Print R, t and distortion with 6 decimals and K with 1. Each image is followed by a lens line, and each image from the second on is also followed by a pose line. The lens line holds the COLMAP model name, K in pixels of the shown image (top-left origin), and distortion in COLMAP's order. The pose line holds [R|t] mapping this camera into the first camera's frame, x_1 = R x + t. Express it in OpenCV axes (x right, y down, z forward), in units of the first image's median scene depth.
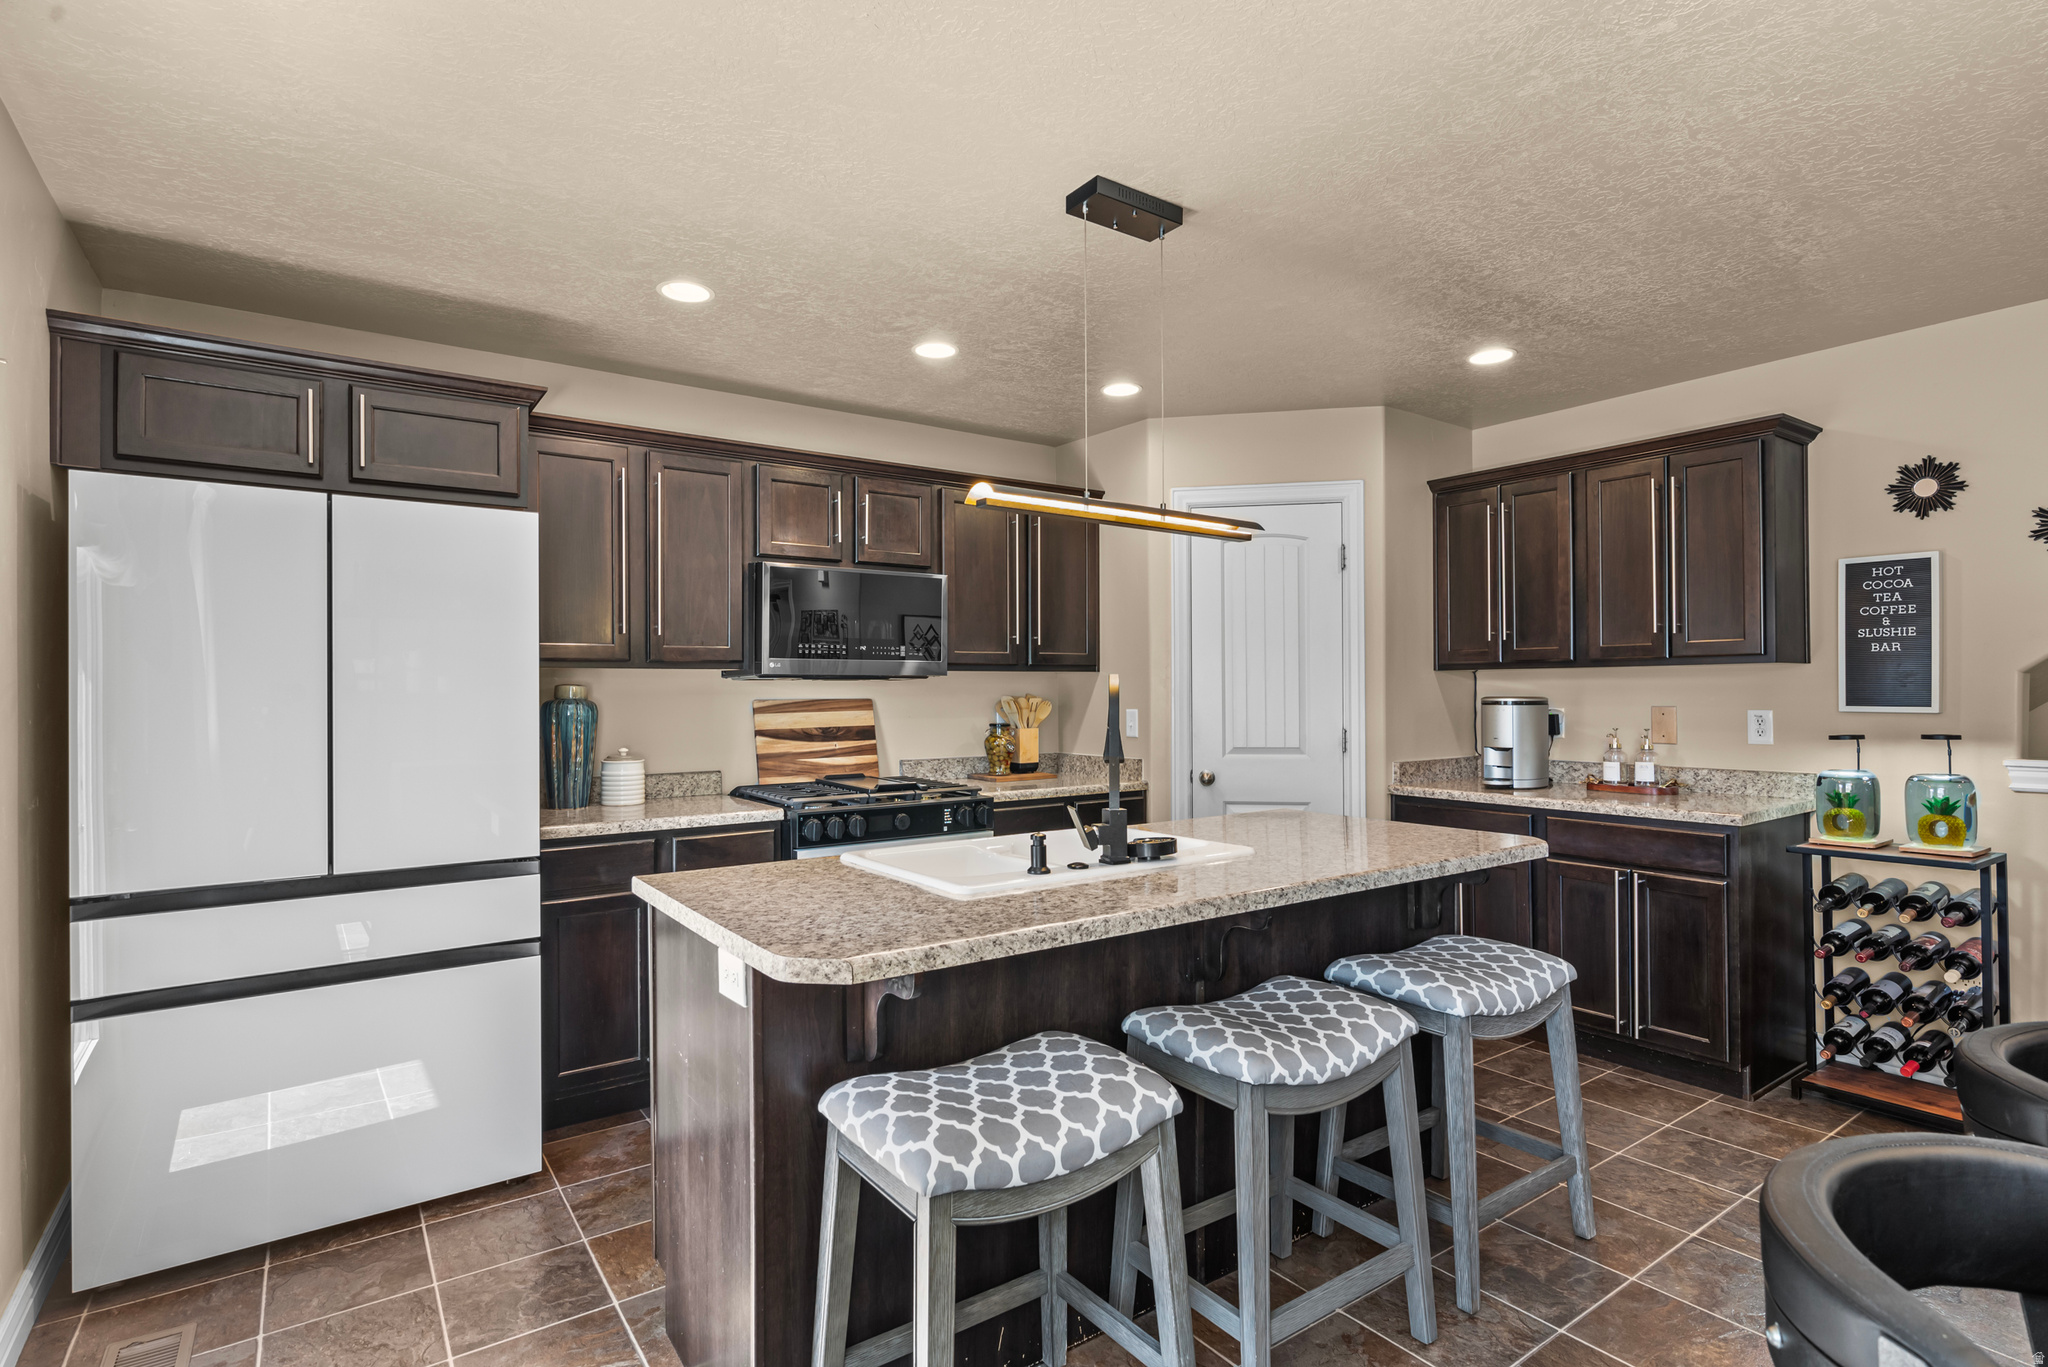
lens RADIAL K [[994.7, 0, 1109.6], [0, 994.7, 680.4], [0, 0, 1]] dist [-0.000856, -0.000841]
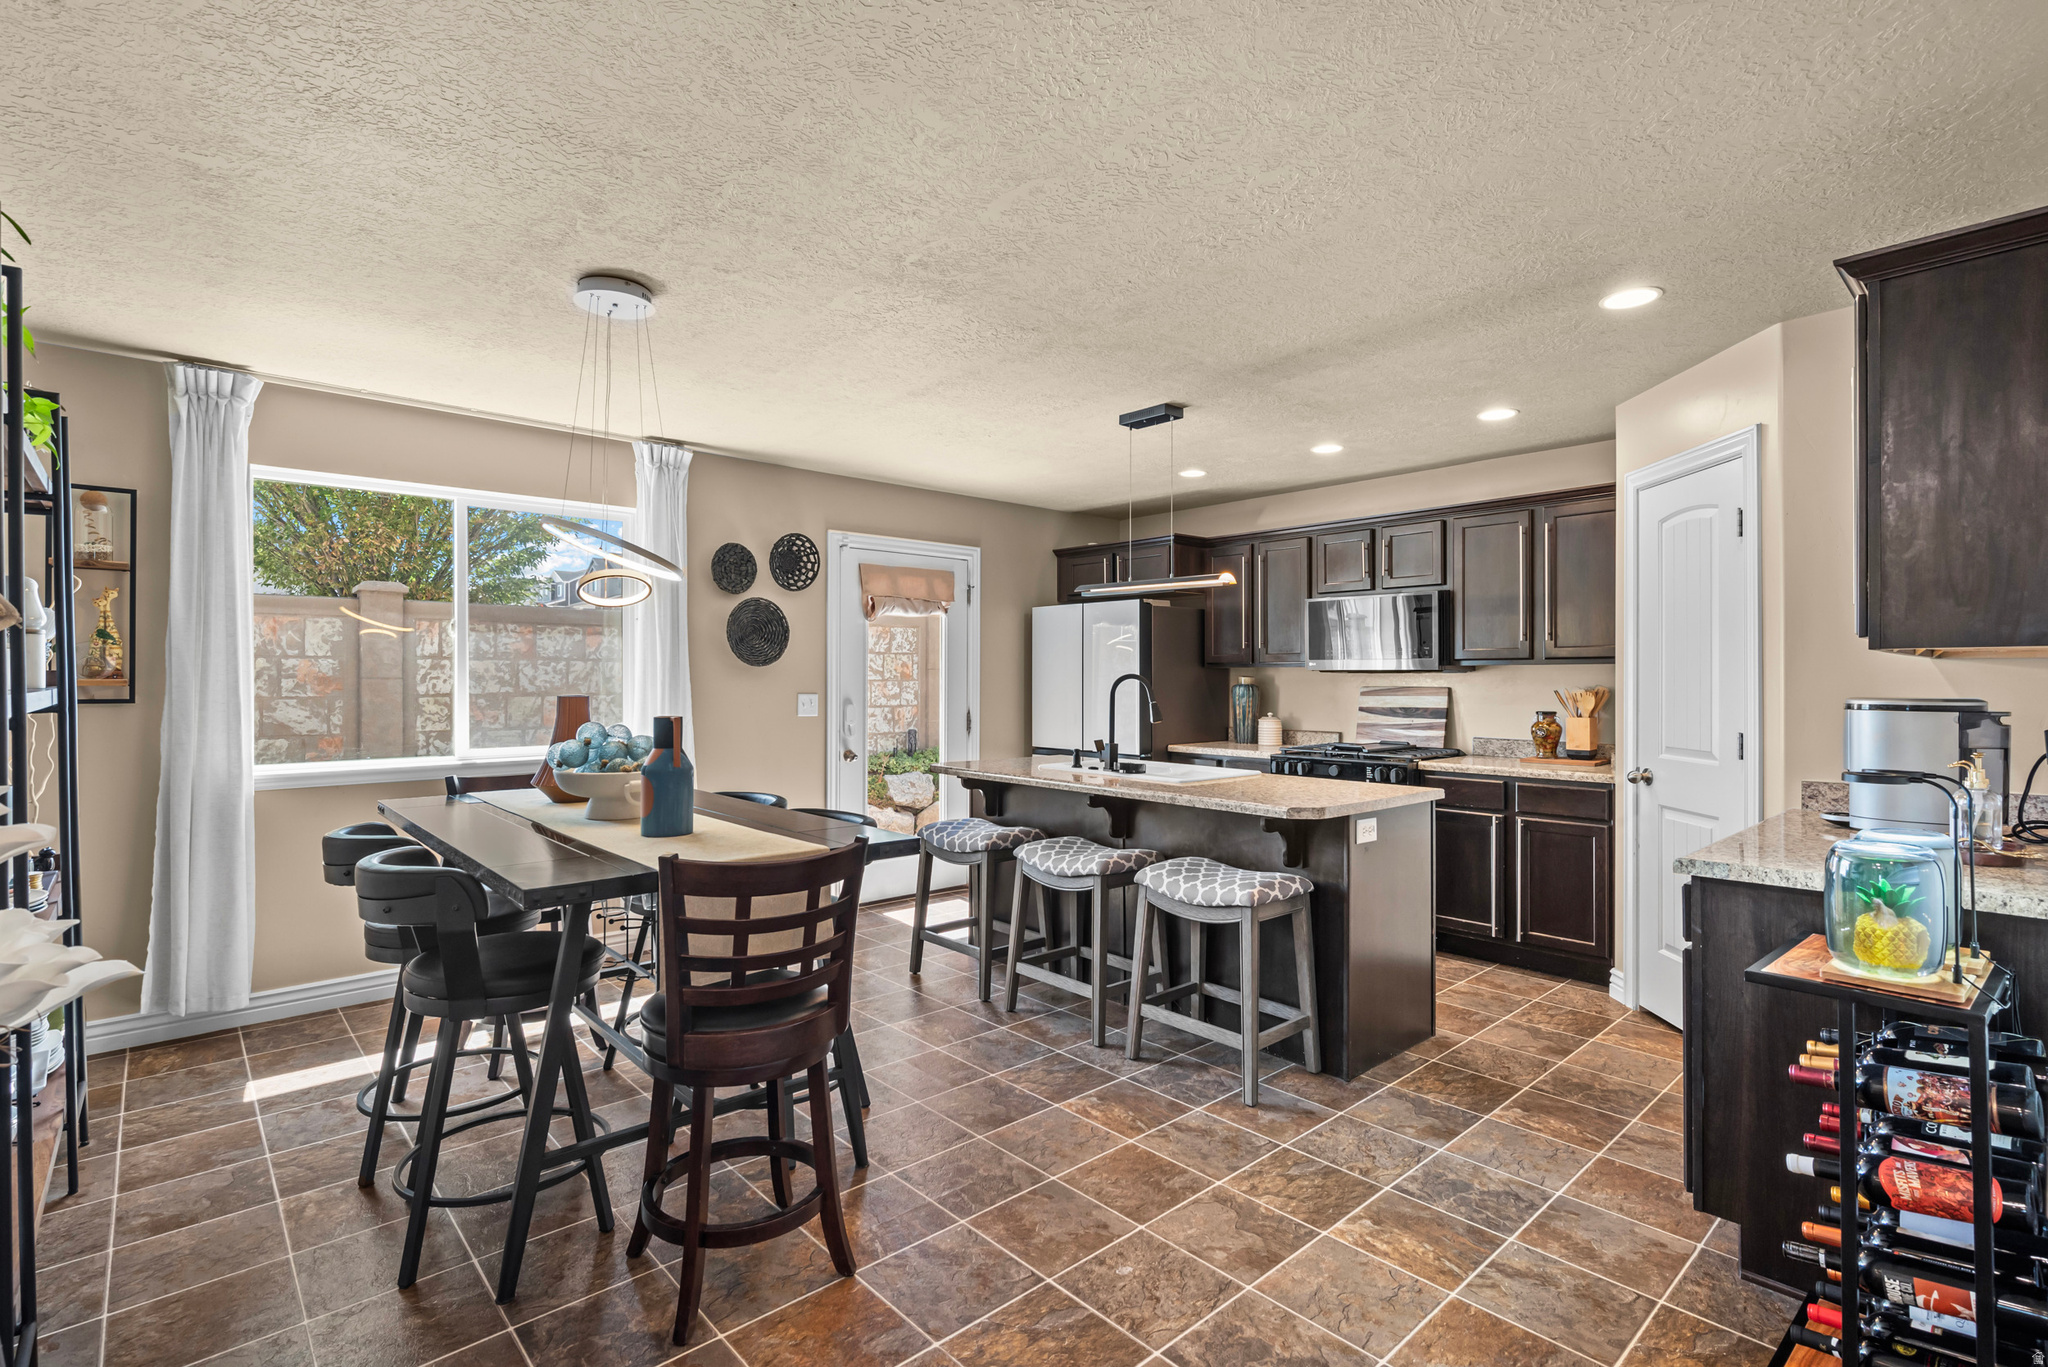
lens RADIAL K [[994.7, 0, 1025.4], [0, 994.7, 675.9], [0, 0, 1]] dist [-0.000856, -0.000841]
pose [[0.093002, 0.003221, -0.995661, 1.054092], [0.008218, 0.999958, 0.004003, -0.006444], [0.995632, -0.008554, 0.092971, 0.353984]]
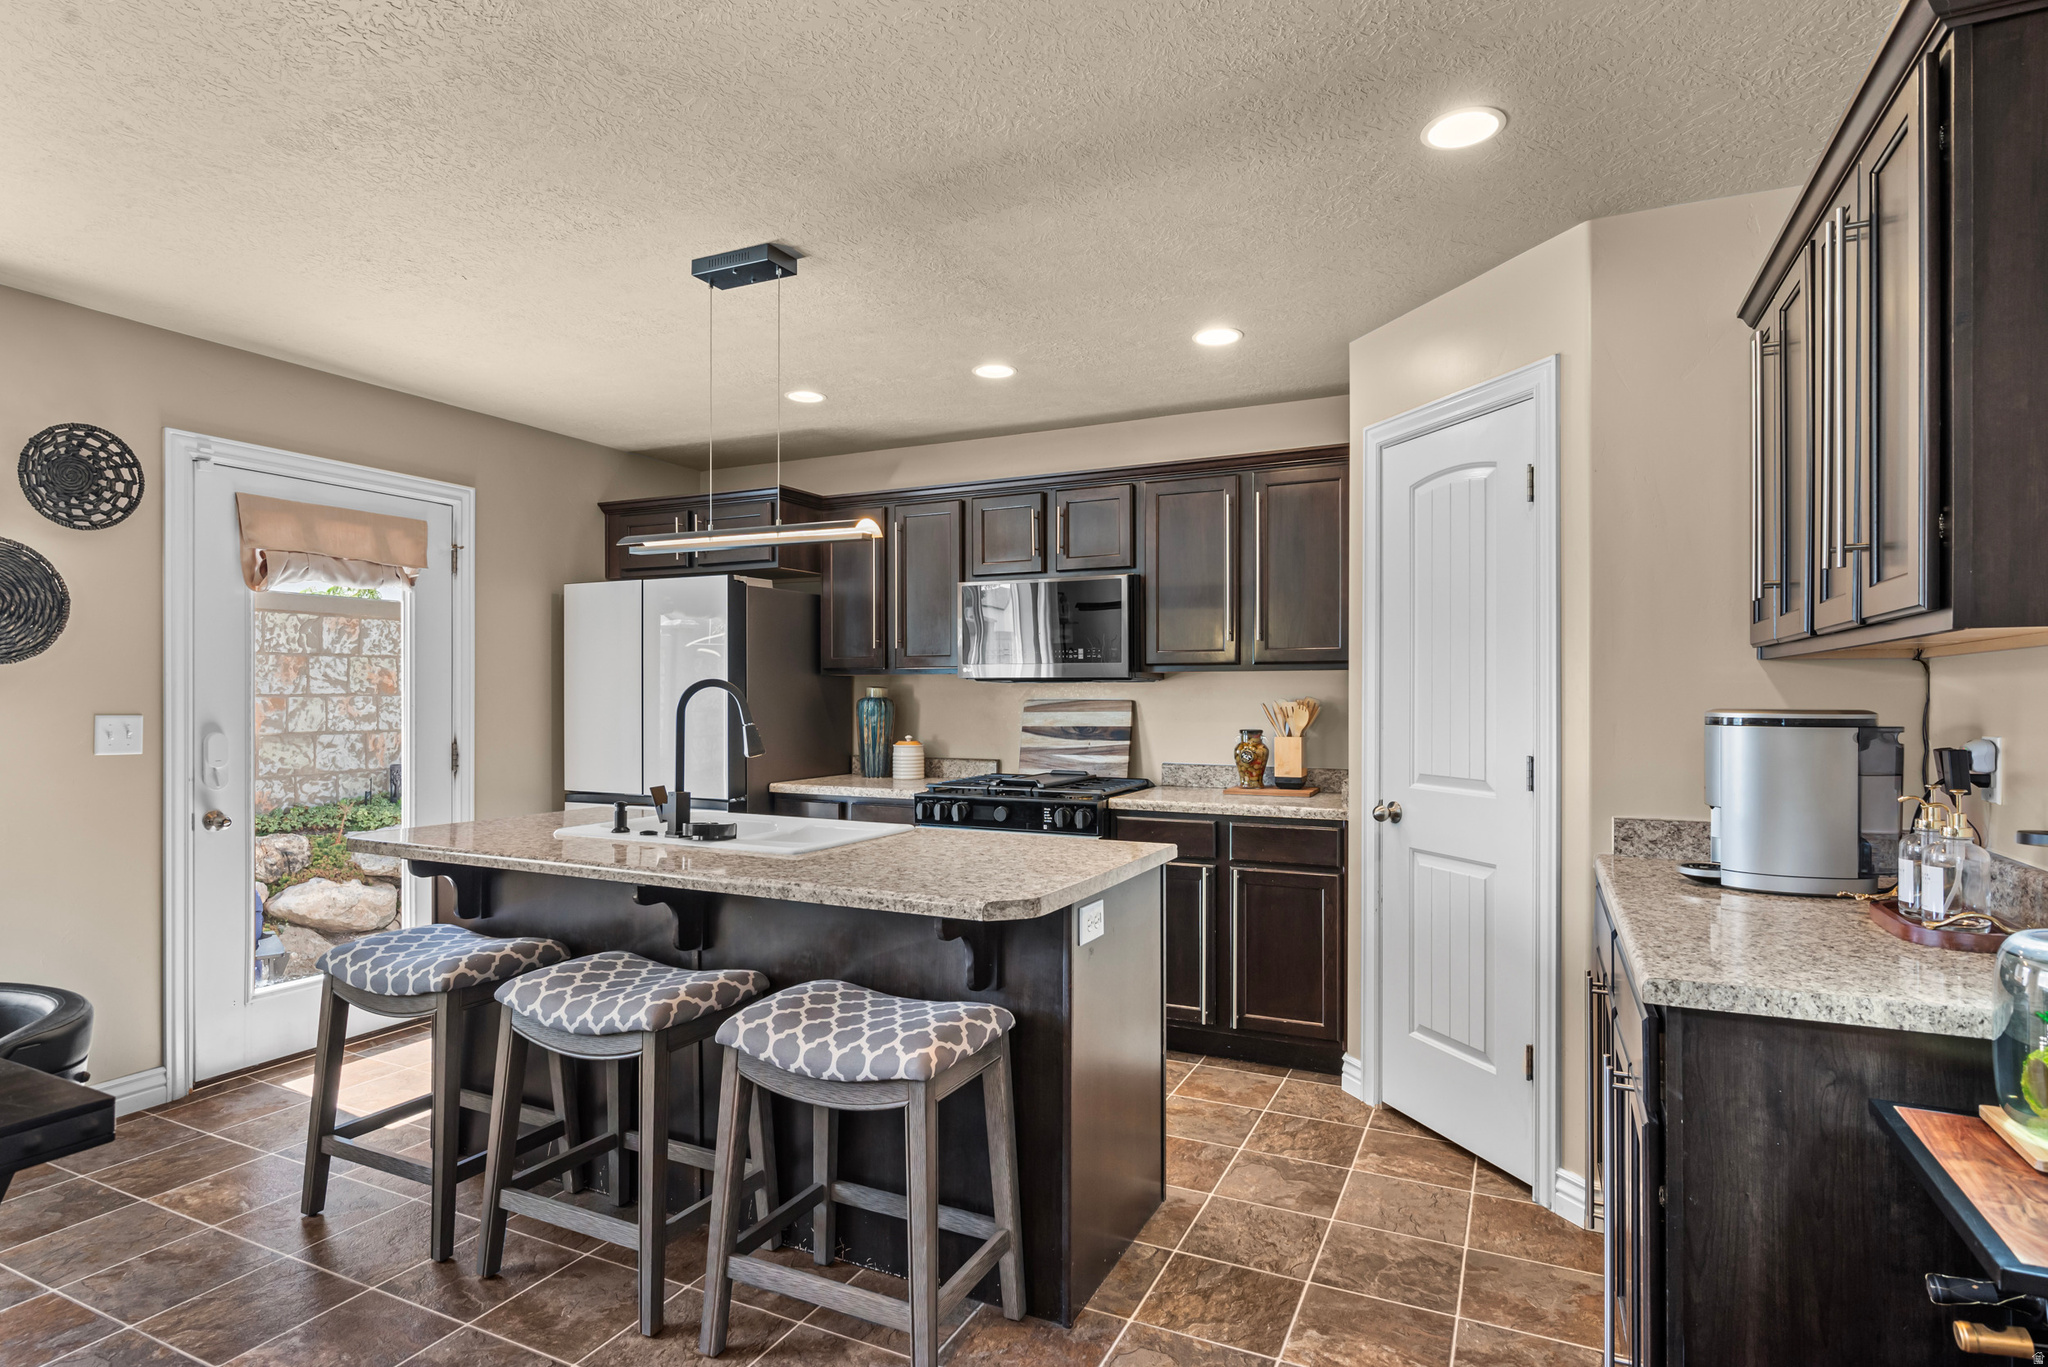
lens RADIAL K [[1085.2, 0, 1035.4], [0, 1085.2, 699.4], [0, 0, 1]] dist [-0.001876, 0.000159]
pose [[0.462253, 0.009328, -0.886699, 0.741653], [0.005938, 0.999890, 0.013614, 0.001666], [0.886728, -0.011558, 0.462146, 0.423107]]
